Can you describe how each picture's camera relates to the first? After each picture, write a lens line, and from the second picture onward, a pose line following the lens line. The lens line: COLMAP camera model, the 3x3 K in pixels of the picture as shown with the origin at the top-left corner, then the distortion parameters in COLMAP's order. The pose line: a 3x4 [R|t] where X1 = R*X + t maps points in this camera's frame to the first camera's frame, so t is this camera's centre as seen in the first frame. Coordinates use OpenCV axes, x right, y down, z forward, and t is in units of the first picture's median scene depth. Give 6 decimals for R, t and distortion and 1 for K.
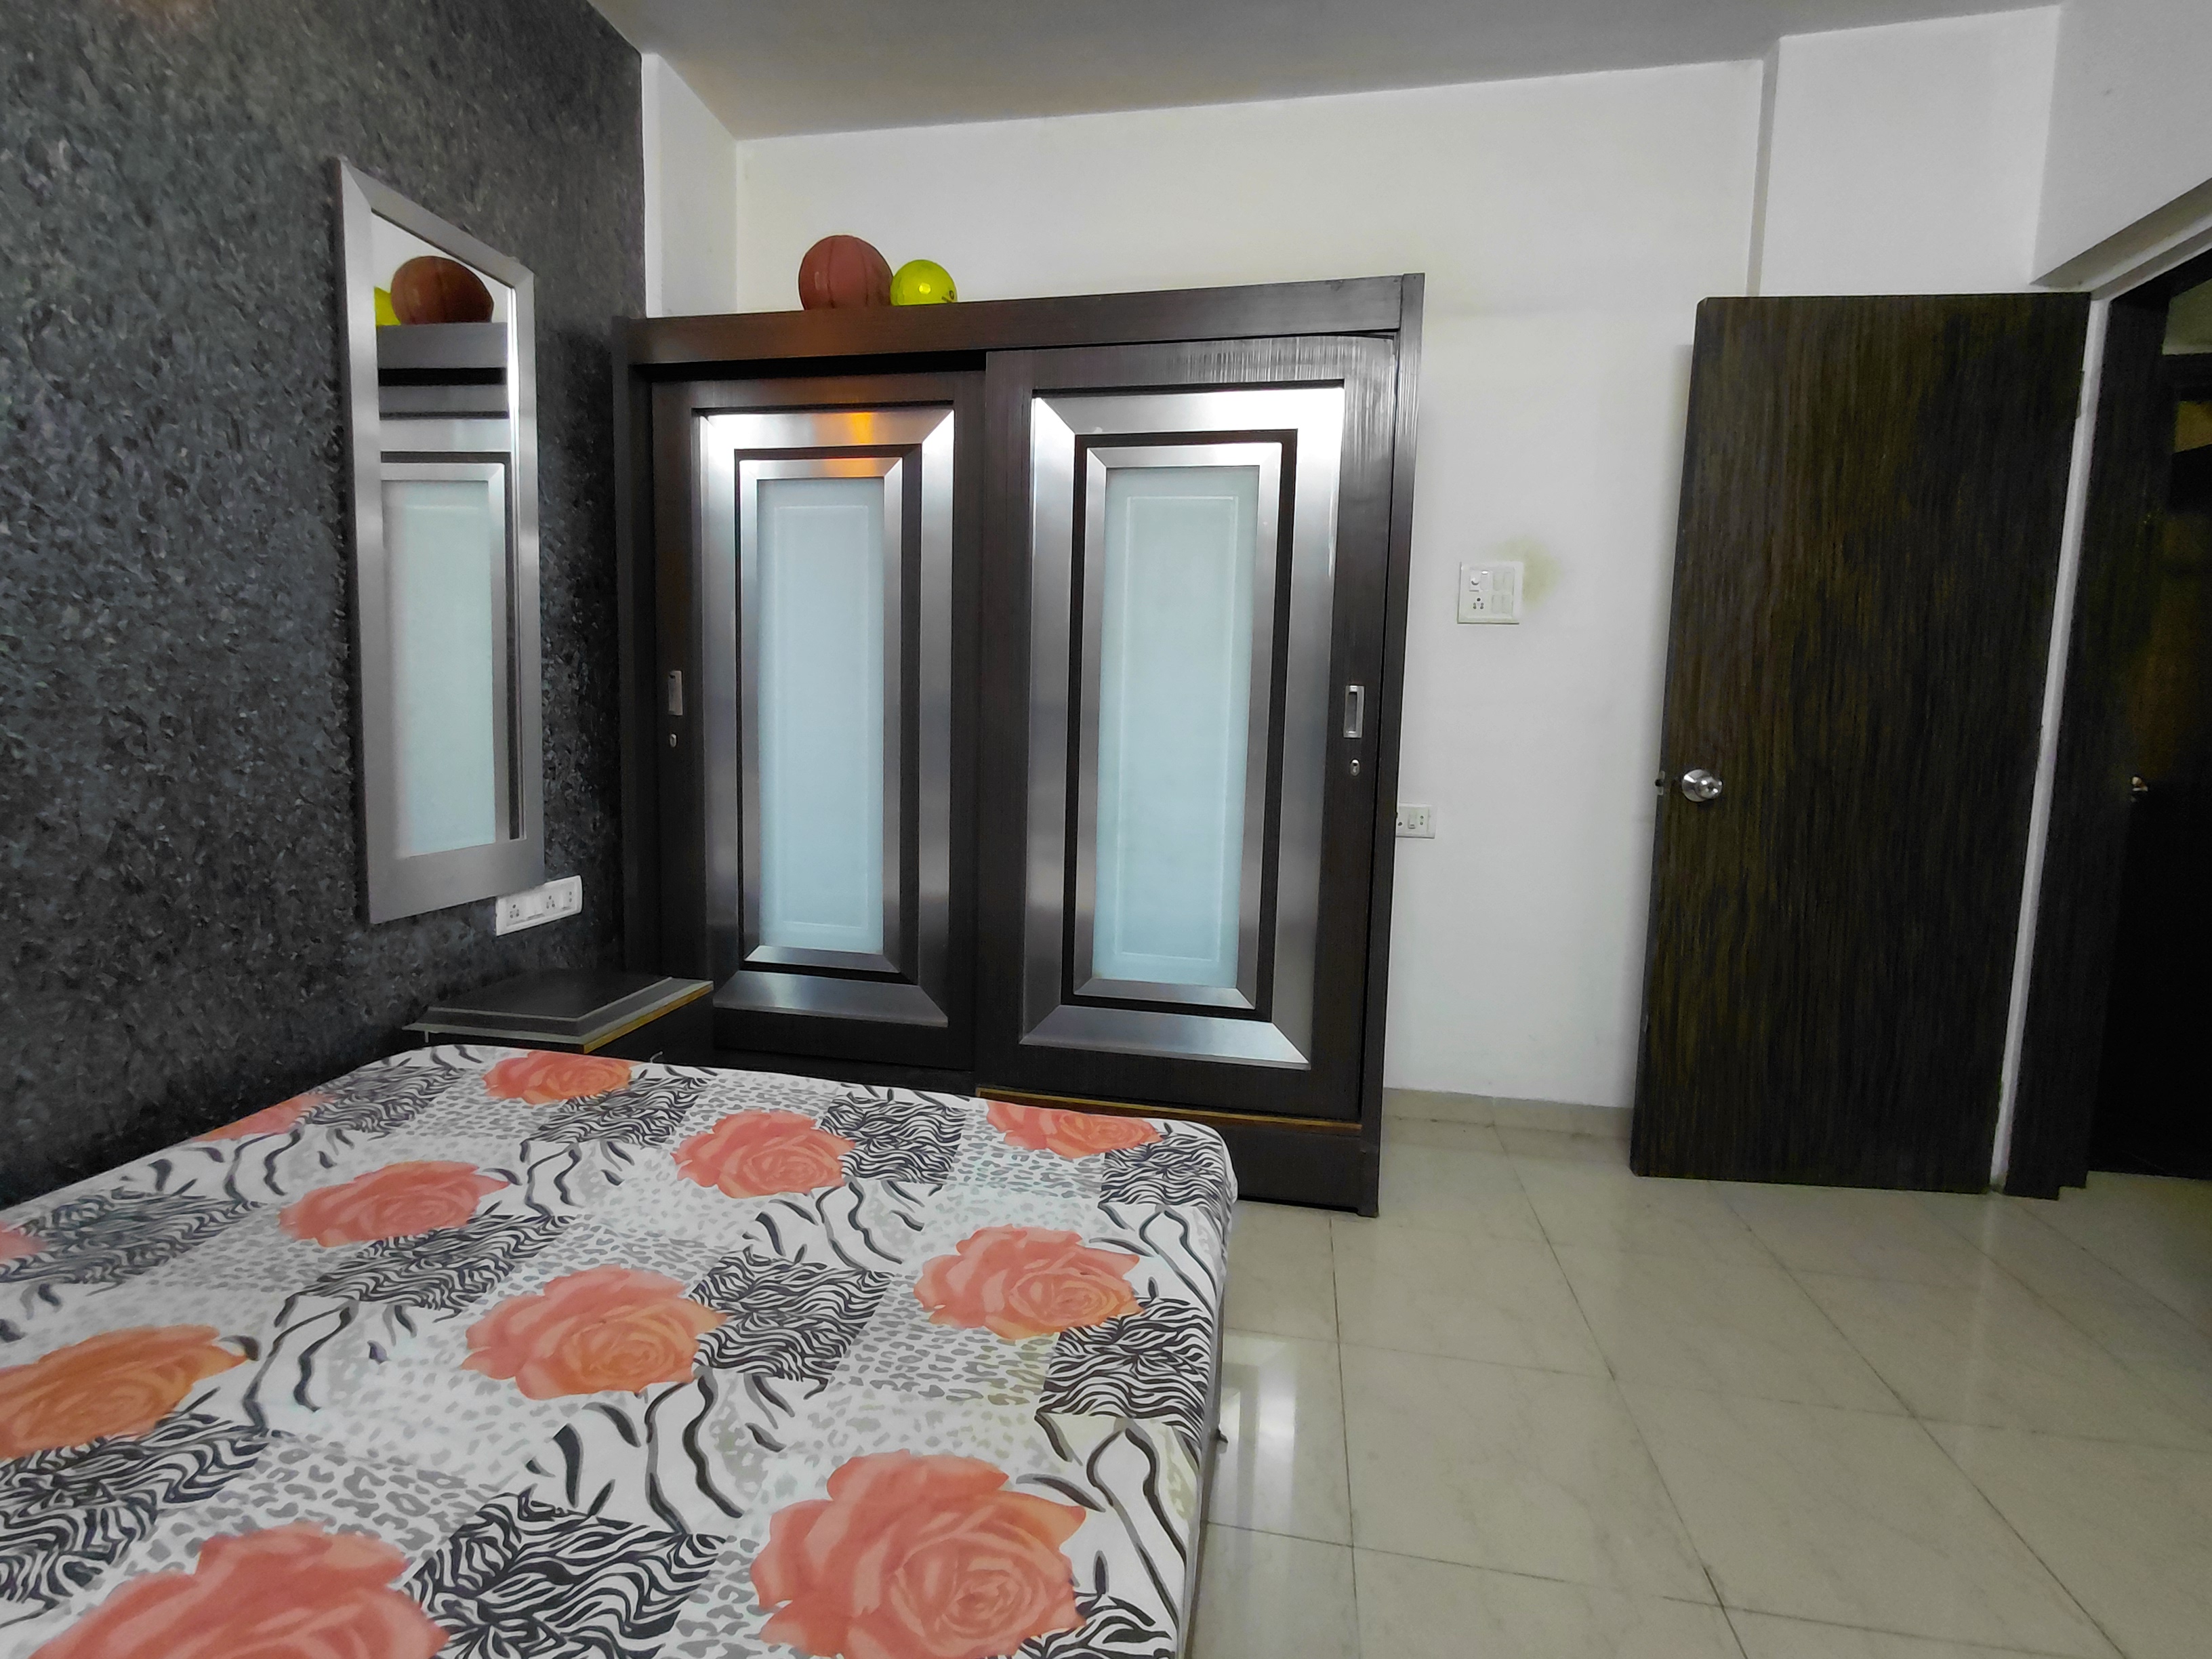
lens RADIAL K [[1004.6, 0, 1100.4], [0, 1004.6, 804.6], [0, 0, 1]] dist [-0.004074, 0.011545]
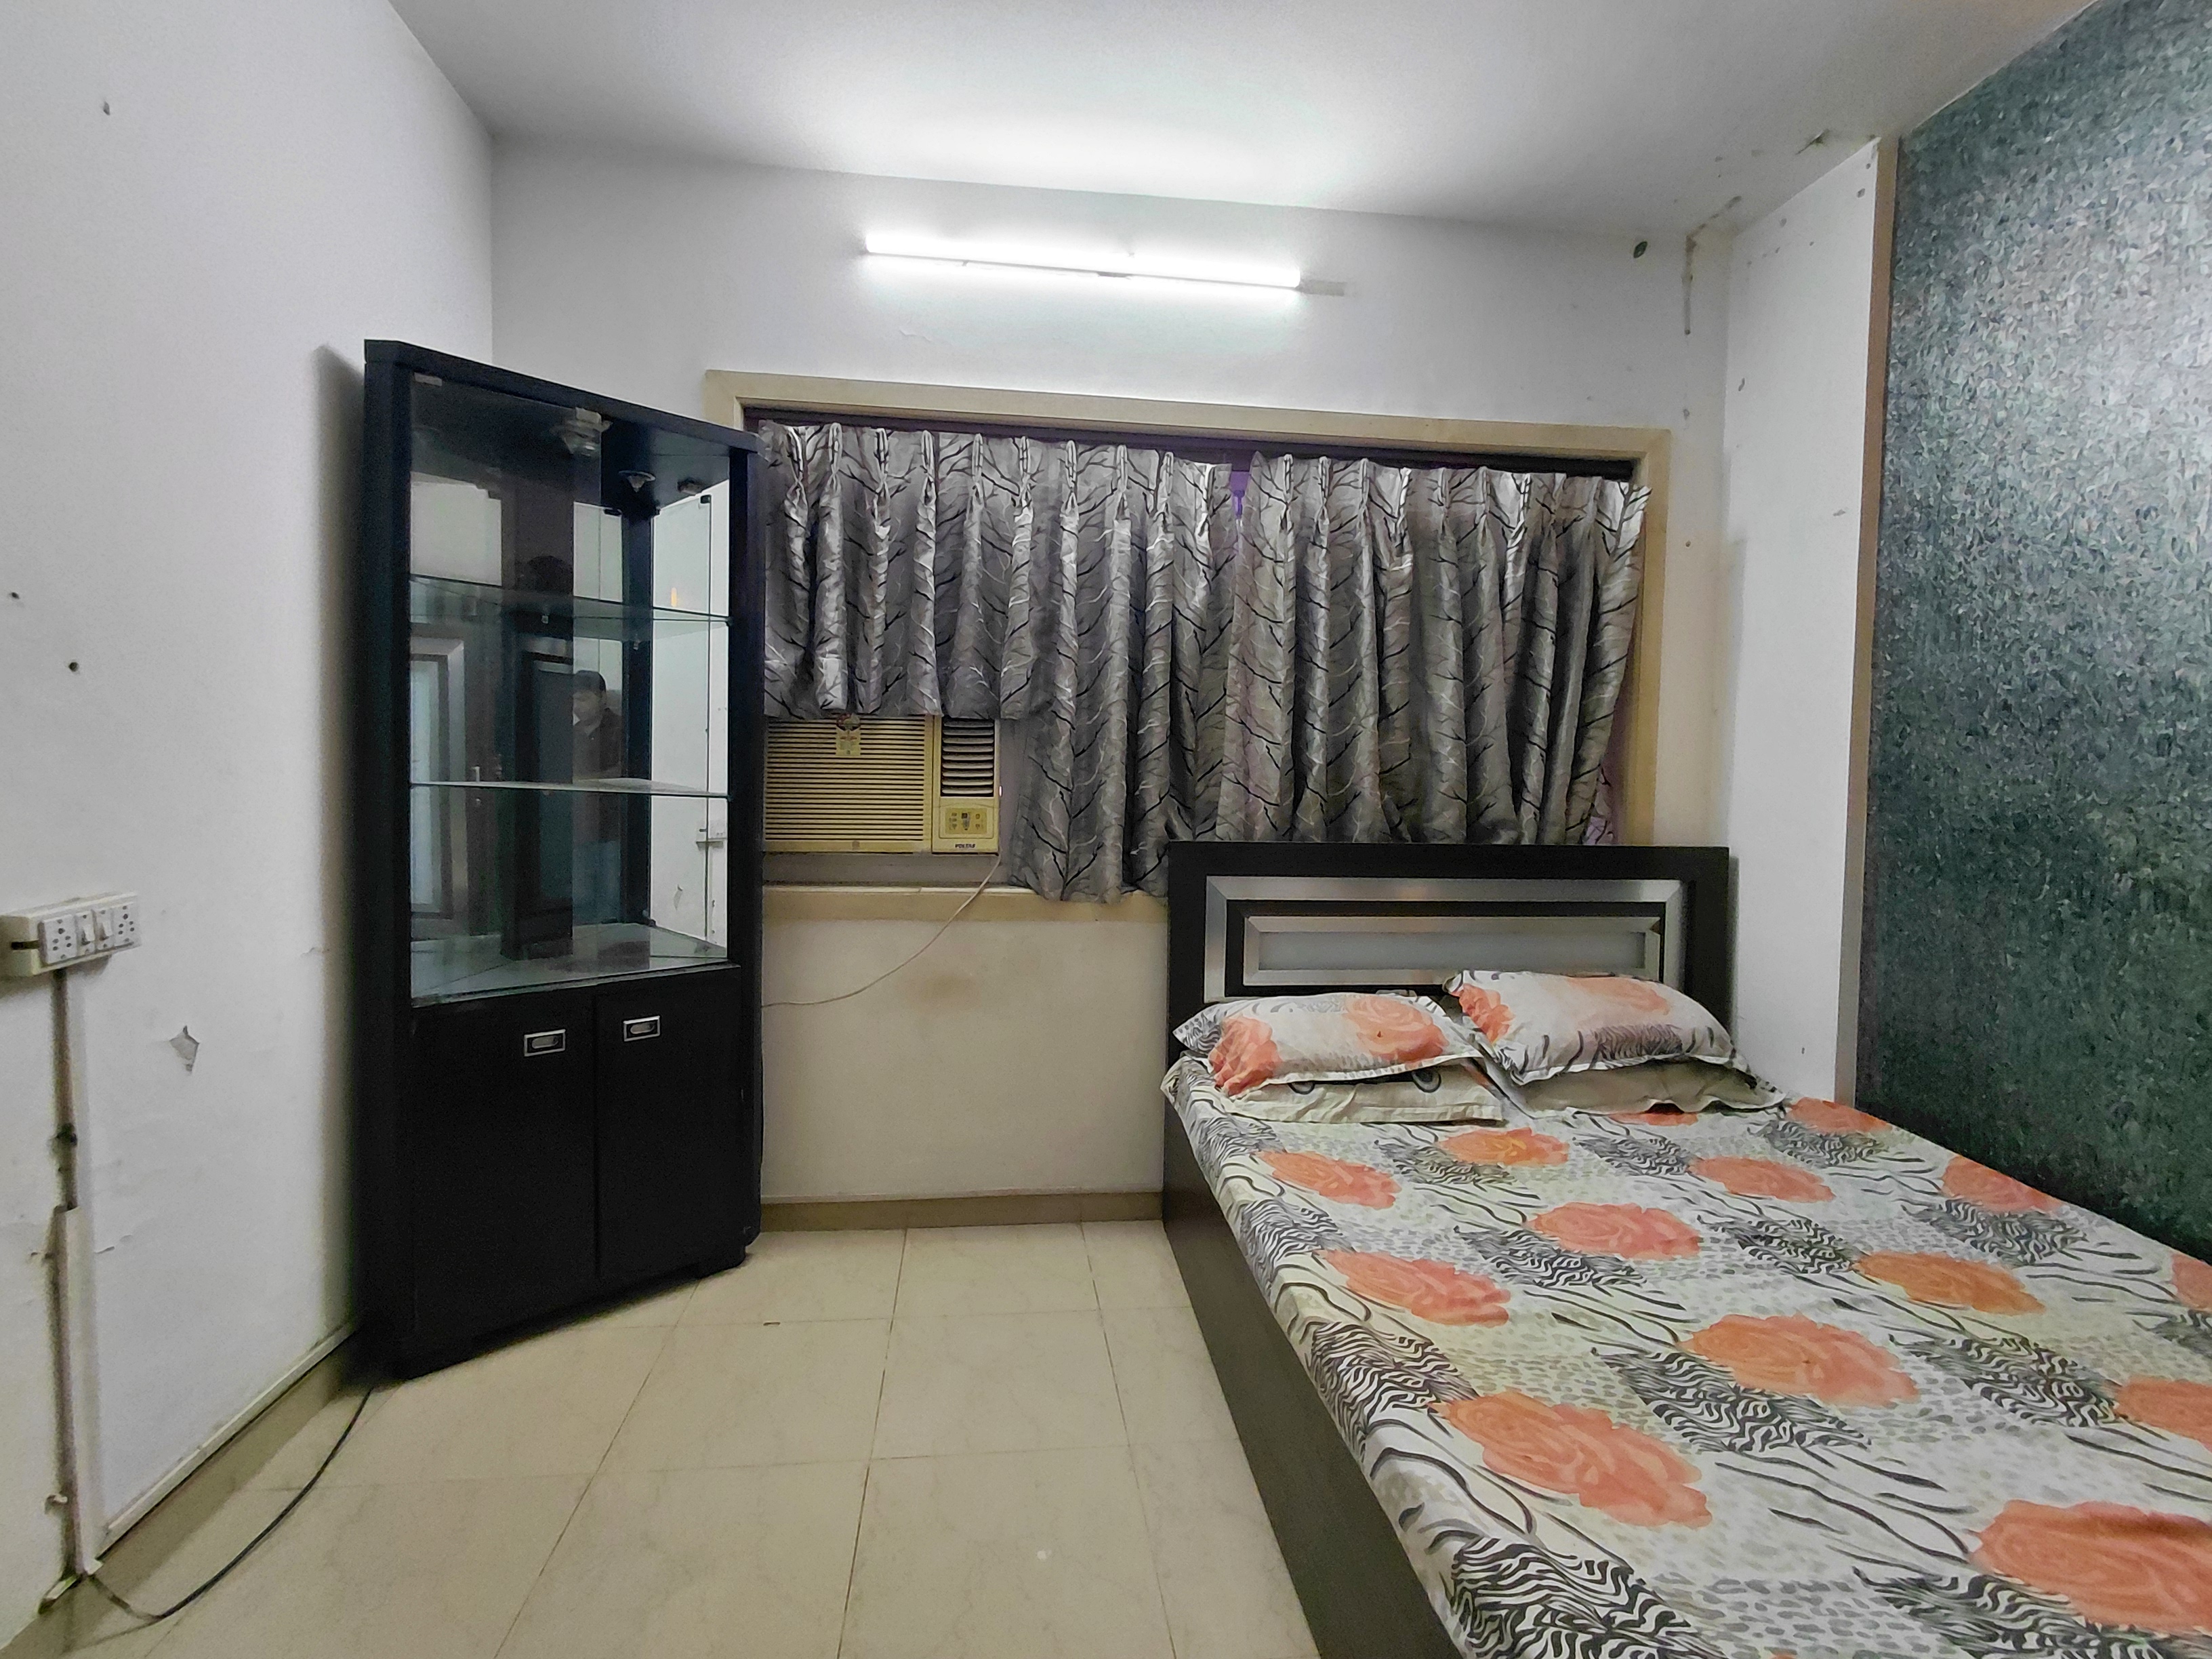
lens RADIAL K [[1028.2, 0, 1124.7], [0, 1028.2, 804.6], [0, 0, 1]] dist [-0.001246, 0.007325]
pose [[-0.944309, -0.035520, -0.327138, 0.534503], [-0.077764, 0.990086, 0.116972, -0.178739], [0.319740, 0.135897, -0.937709, 1.334150]]
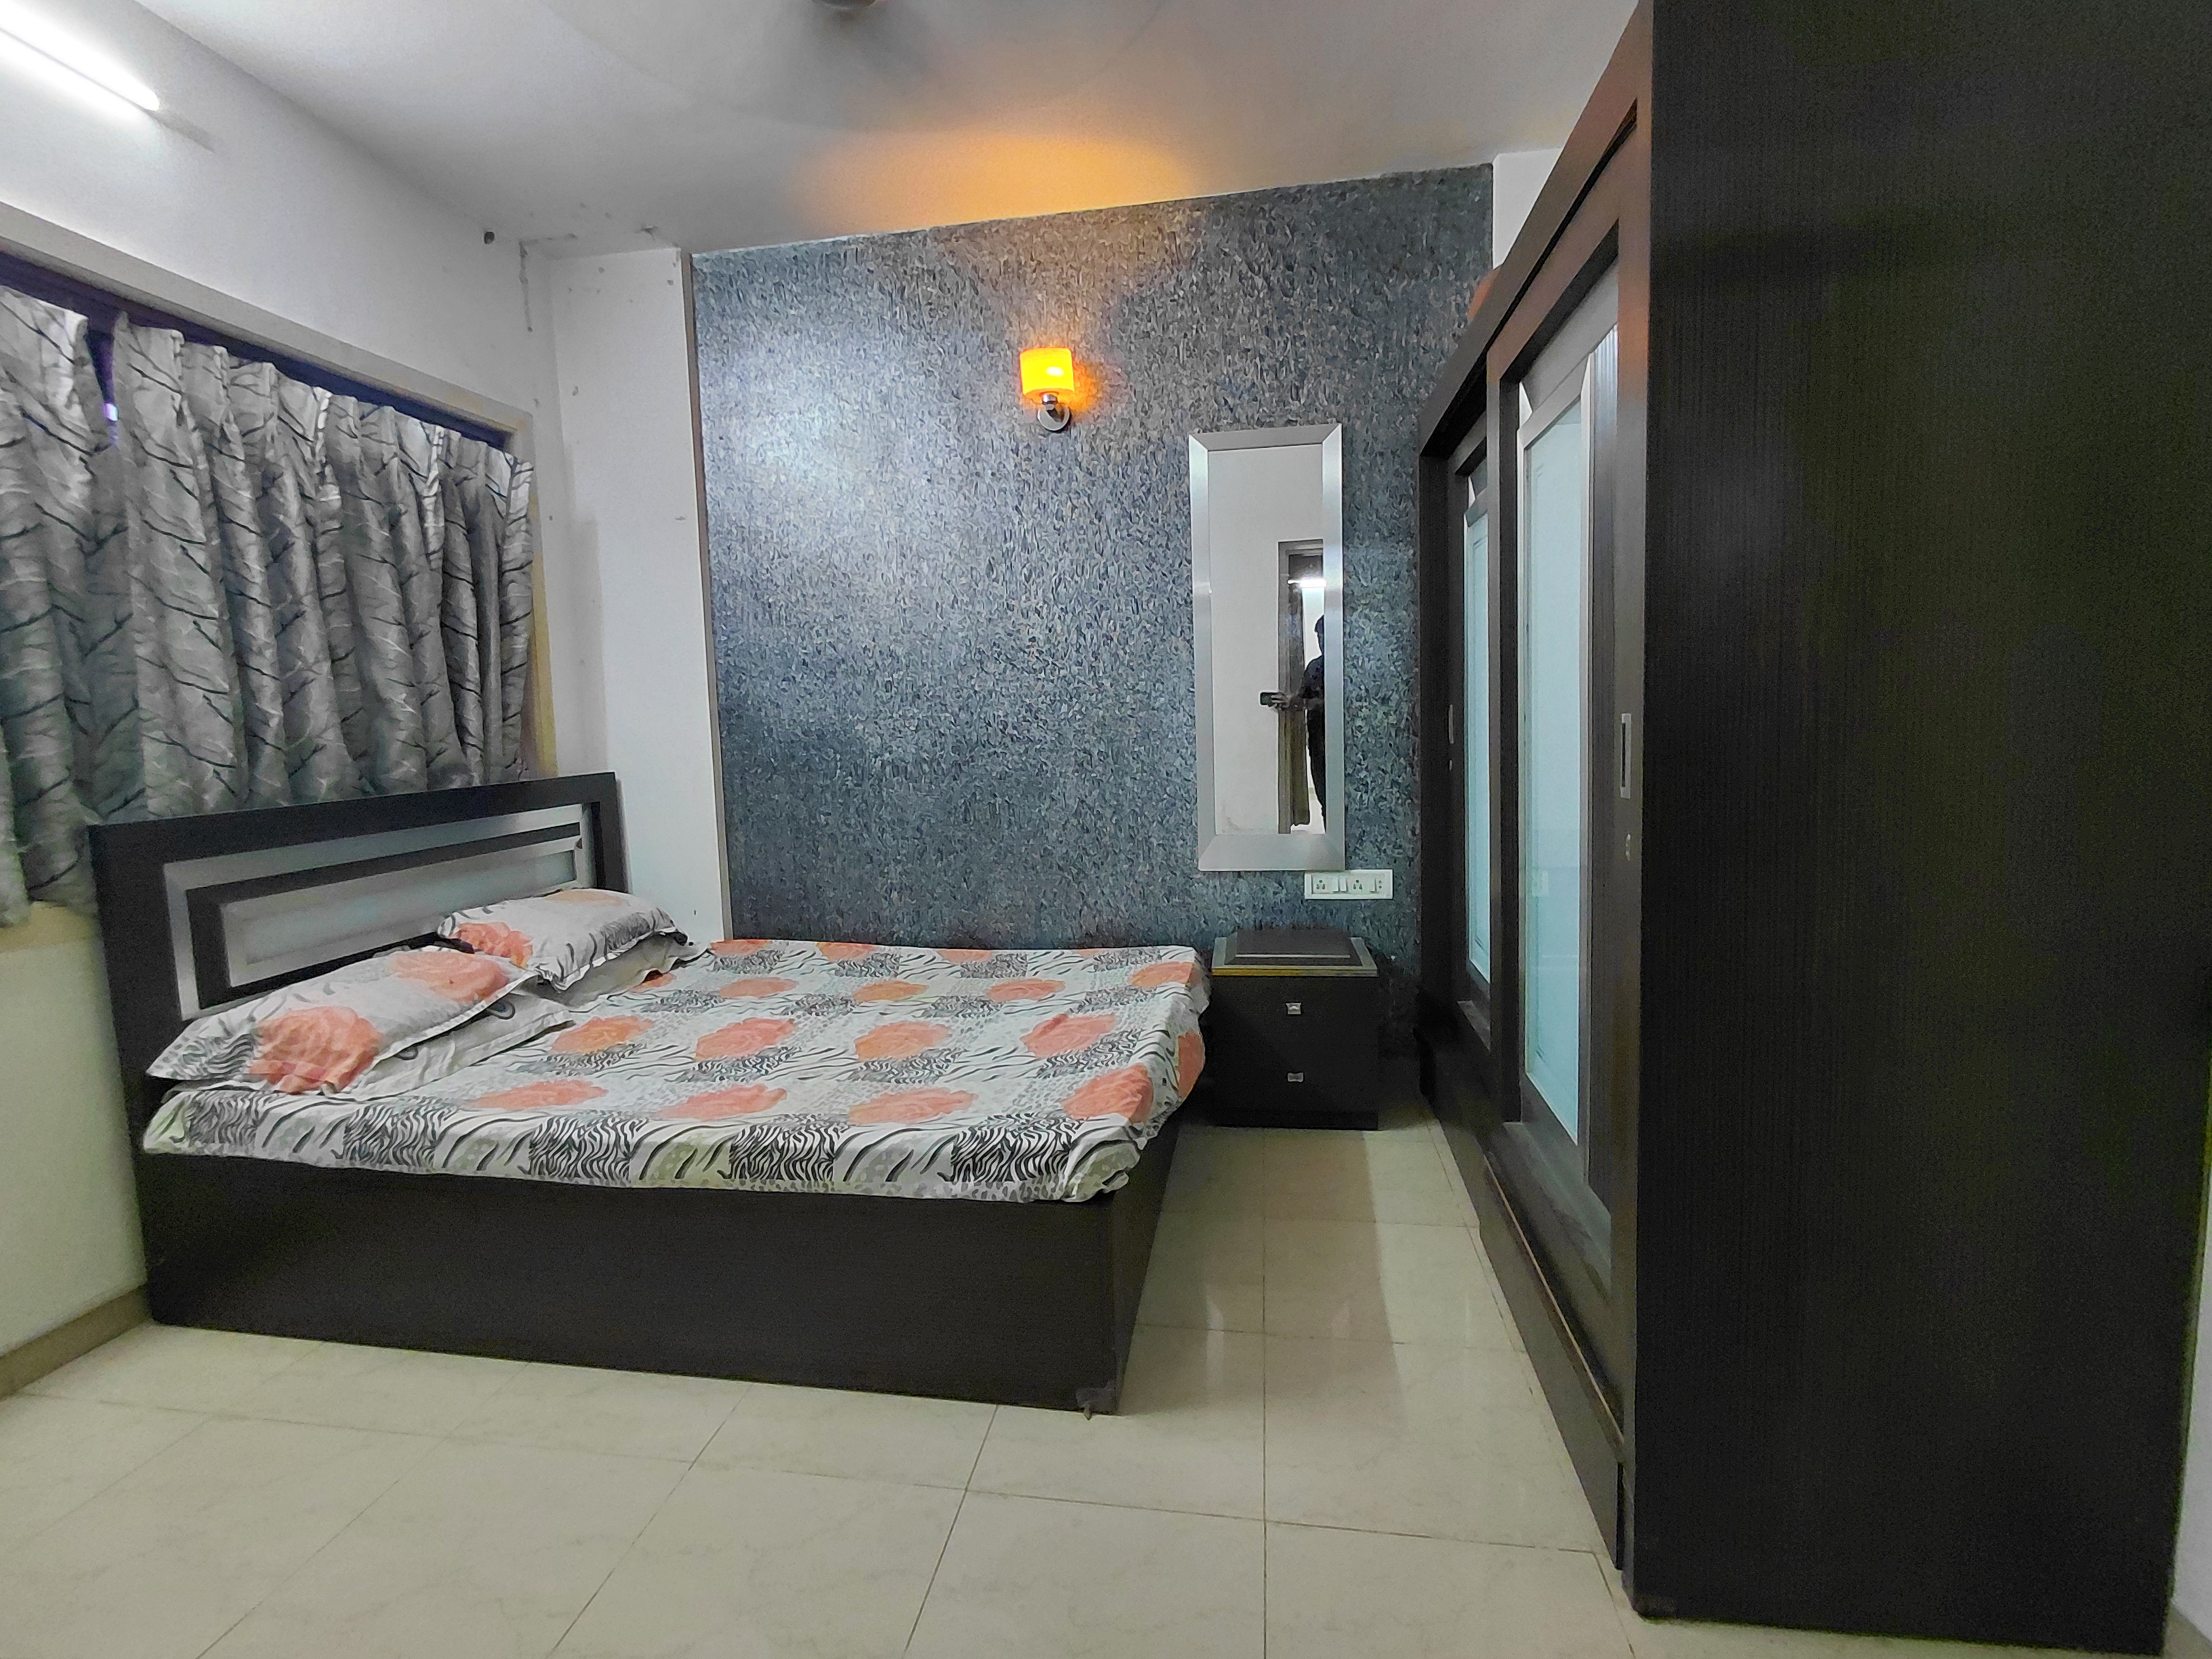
lens RADIAL K [[1004.6, 0, 1100.4], [0, 1004.6, 804.6], [0, 0, 1]] dist [-0.004074, 0.011545]
pose [[0.050238, 0.065020, -0.996619, 1.205473], [-0.065758, 0.995929, 0.061660, -0.108946], [0.996570, 0.062438, 0.054309, 0.927666]]
